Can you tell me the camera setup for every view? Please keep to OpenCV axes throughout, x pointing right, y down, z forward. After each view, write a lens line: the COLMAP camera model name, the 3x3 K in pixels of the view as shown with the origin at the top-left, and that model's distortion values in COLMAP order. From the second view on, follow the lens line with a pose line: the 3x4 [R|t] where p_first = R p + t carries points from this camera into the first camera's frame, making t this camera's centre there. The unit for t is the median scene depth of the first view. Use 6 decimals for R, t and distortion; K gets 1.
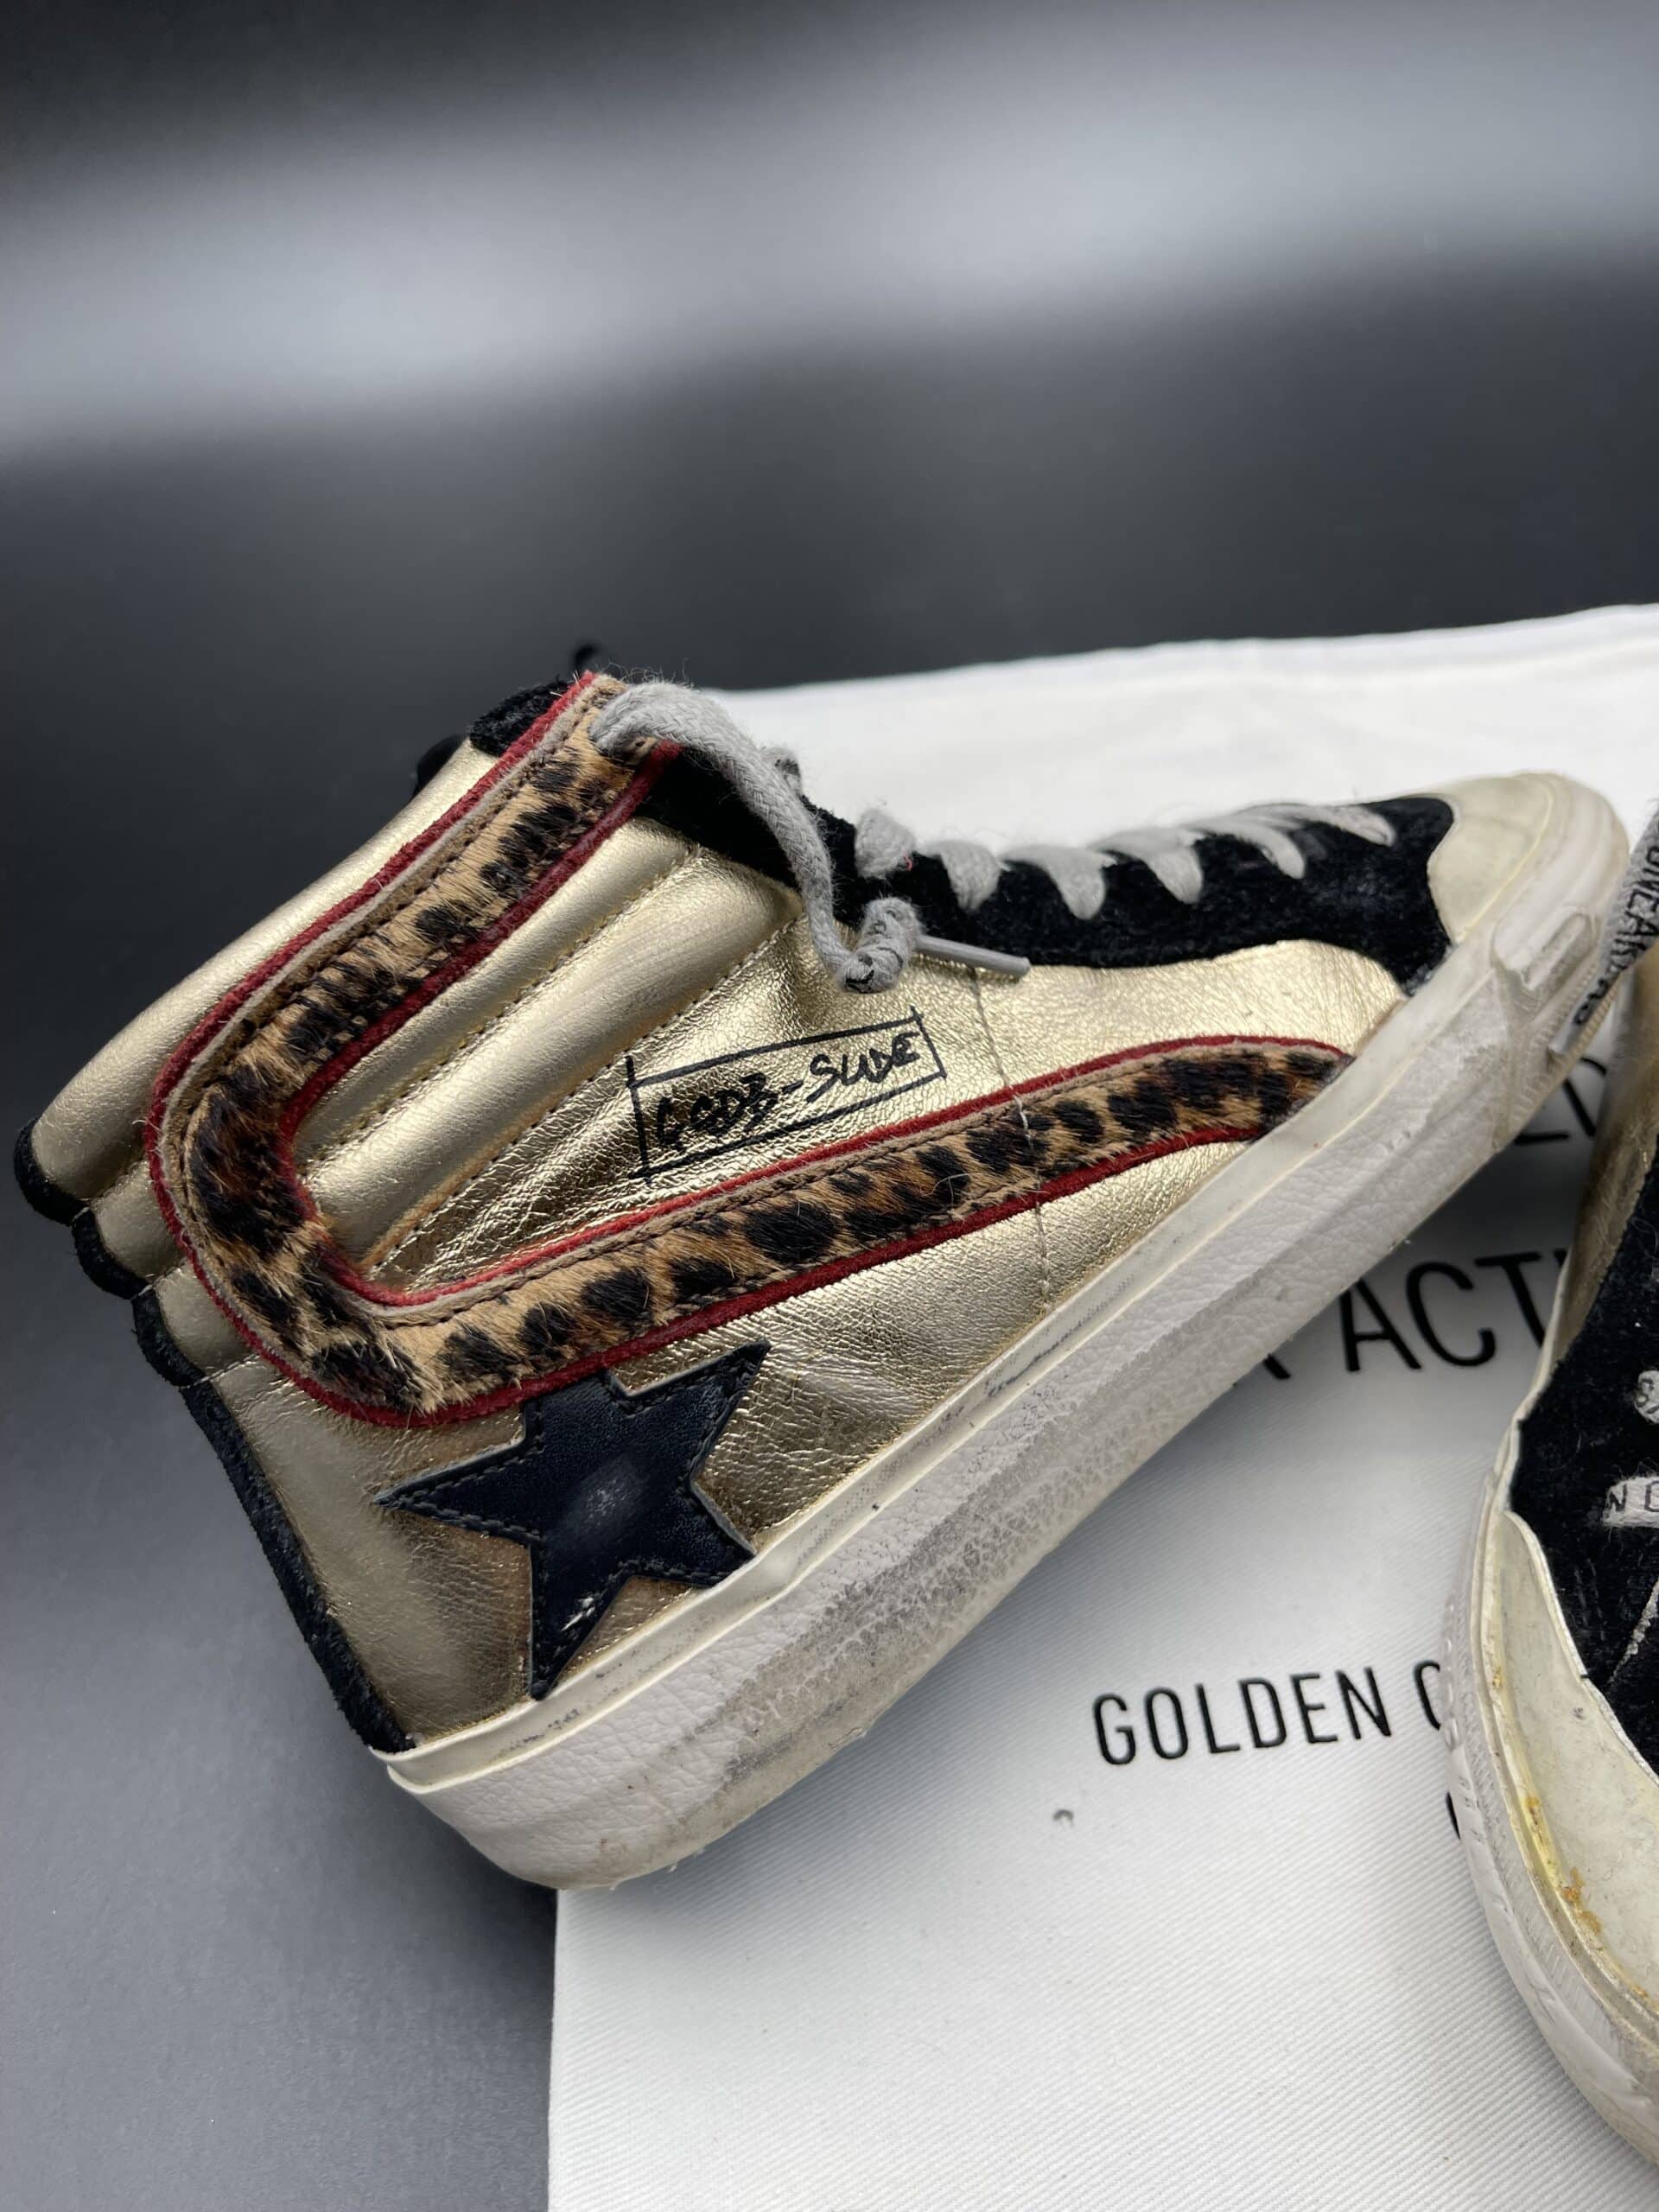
lens RADIAL K [[1677.8, 0, 829.5], [0, 1677.8, 1106.0], [0, 0, 1]] dist [-0.000653, -0.009116]
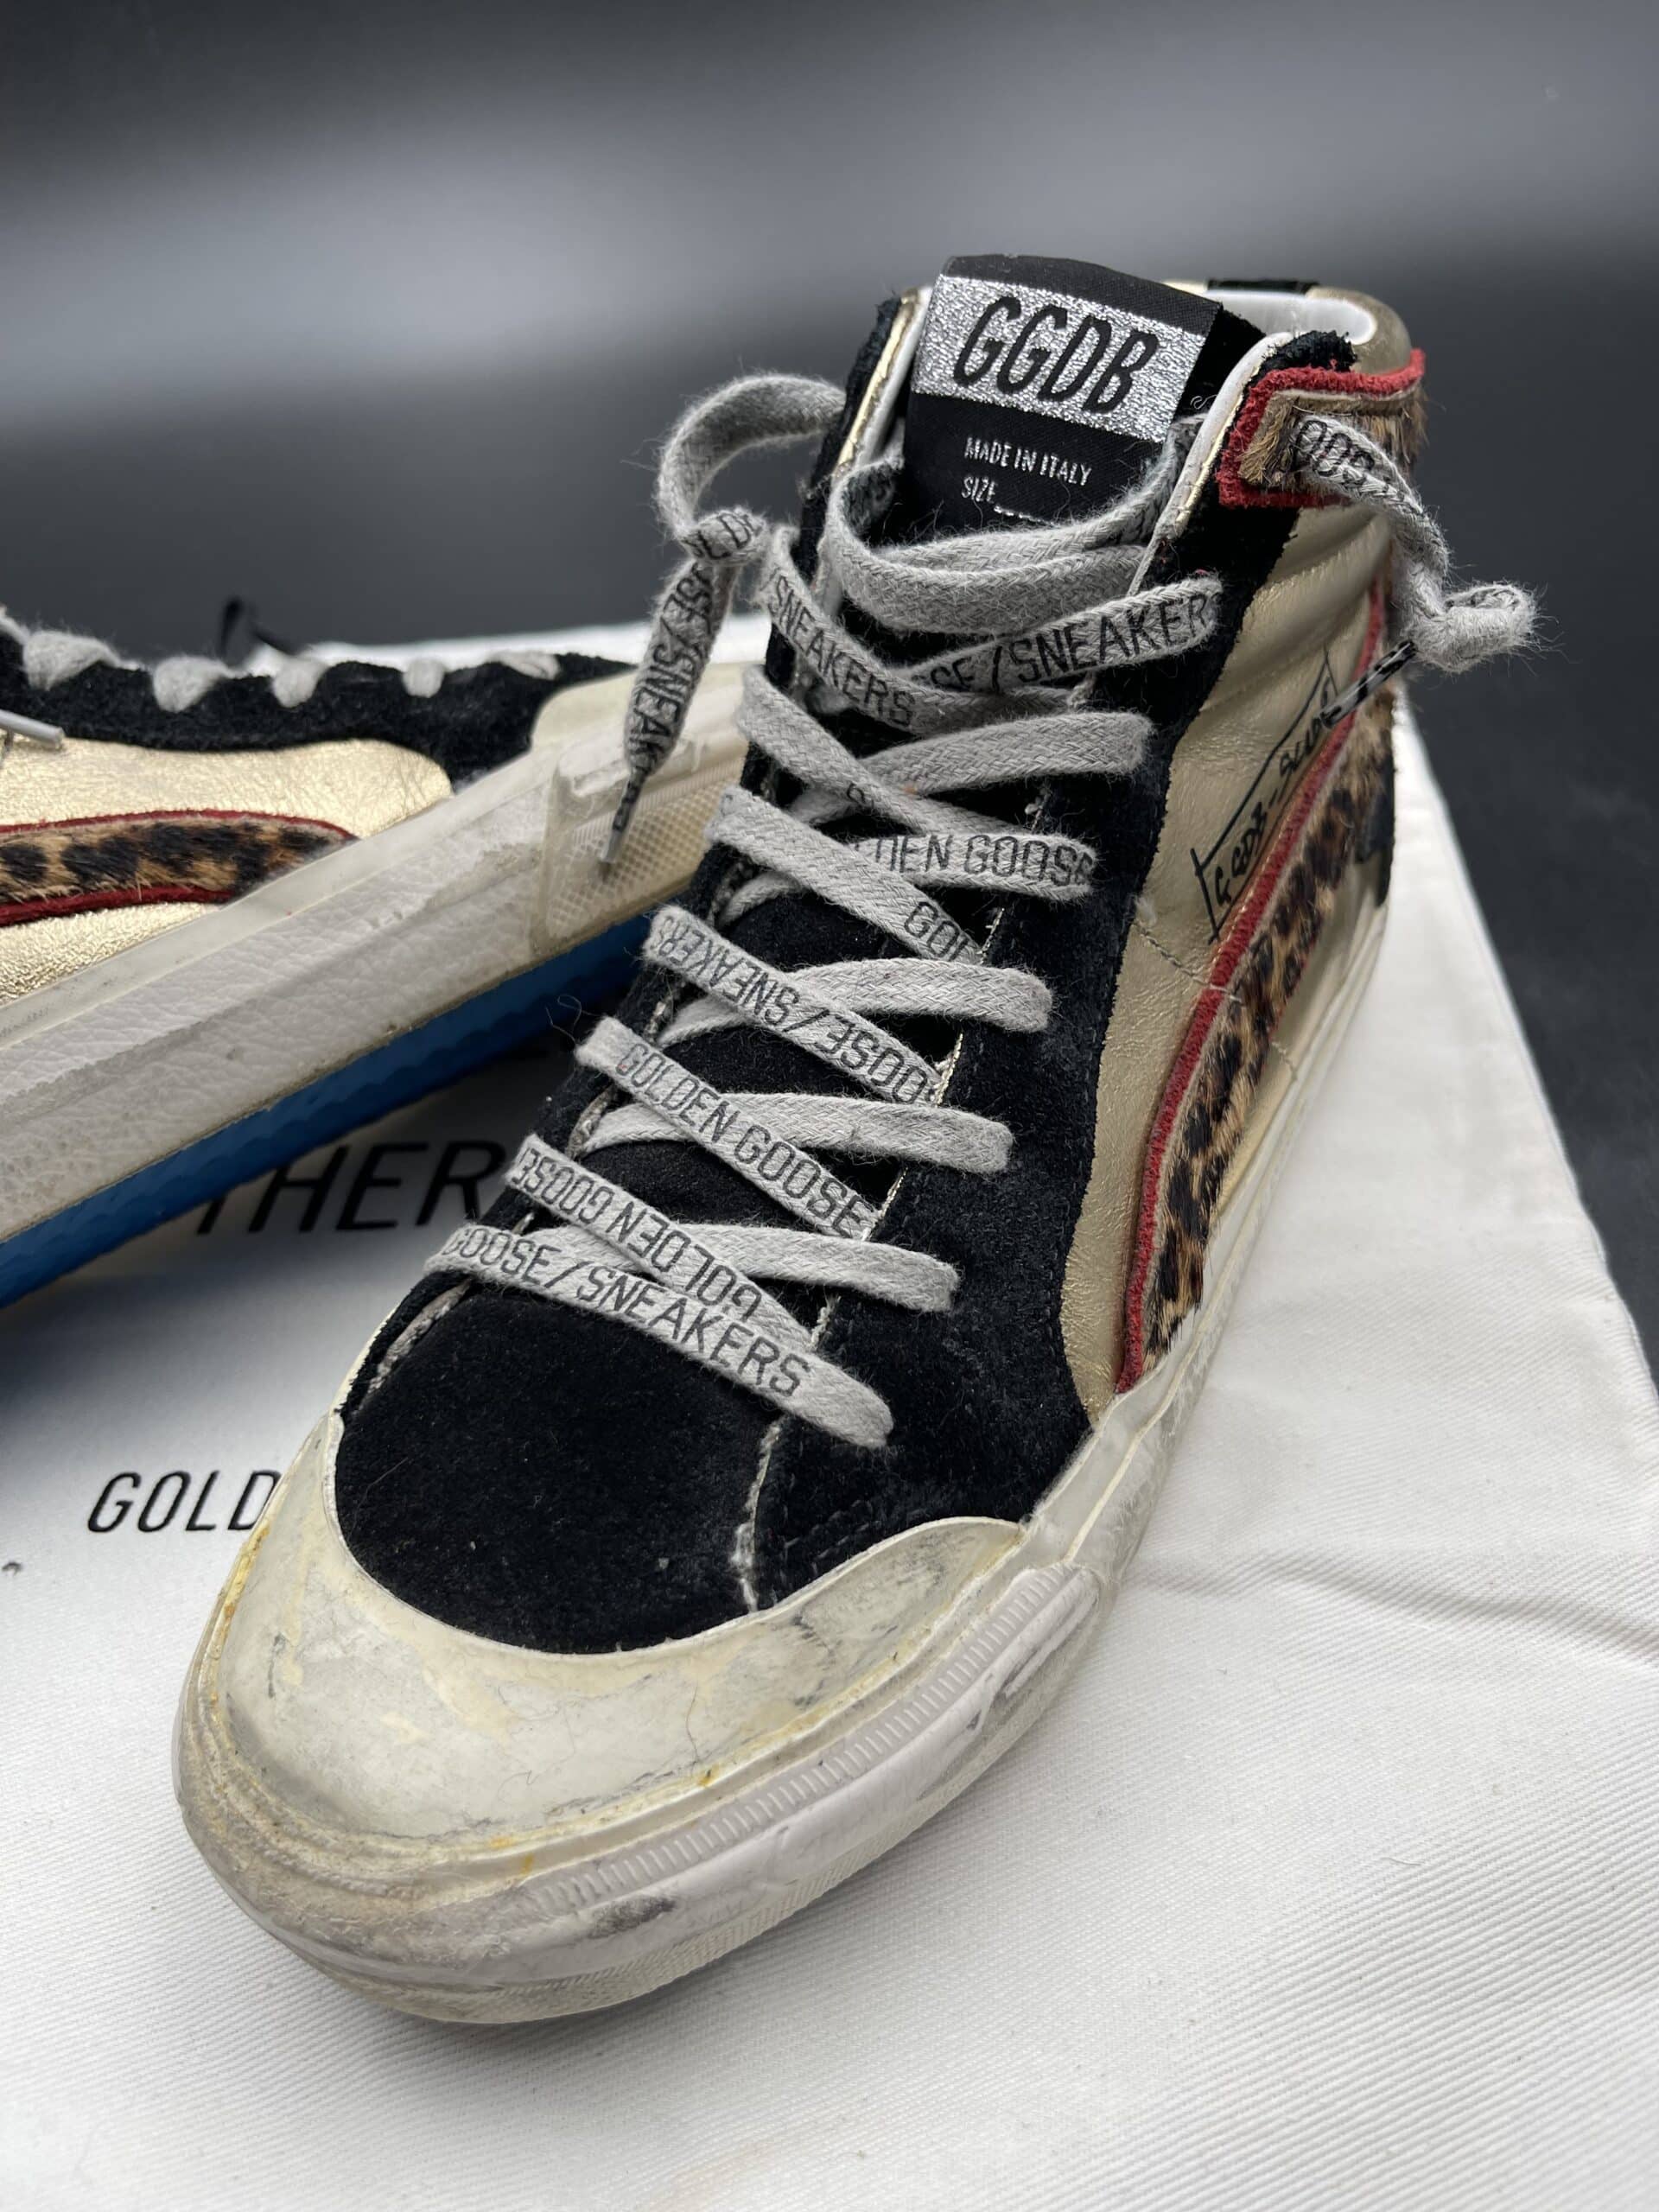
lens RADIAL K [[1677.8, 0, 829.5], [0, 1677.8, 1106.0], [0, 0, 1]] dist [-0.000653, -0.009116]
pose [[0.989431, 0.065933, -0.129151, 0.765673], [-0.076450, 0.993999, -0.078239, 0.197392], [0.123218, 0.087285, 0.988534, 0.044548]]
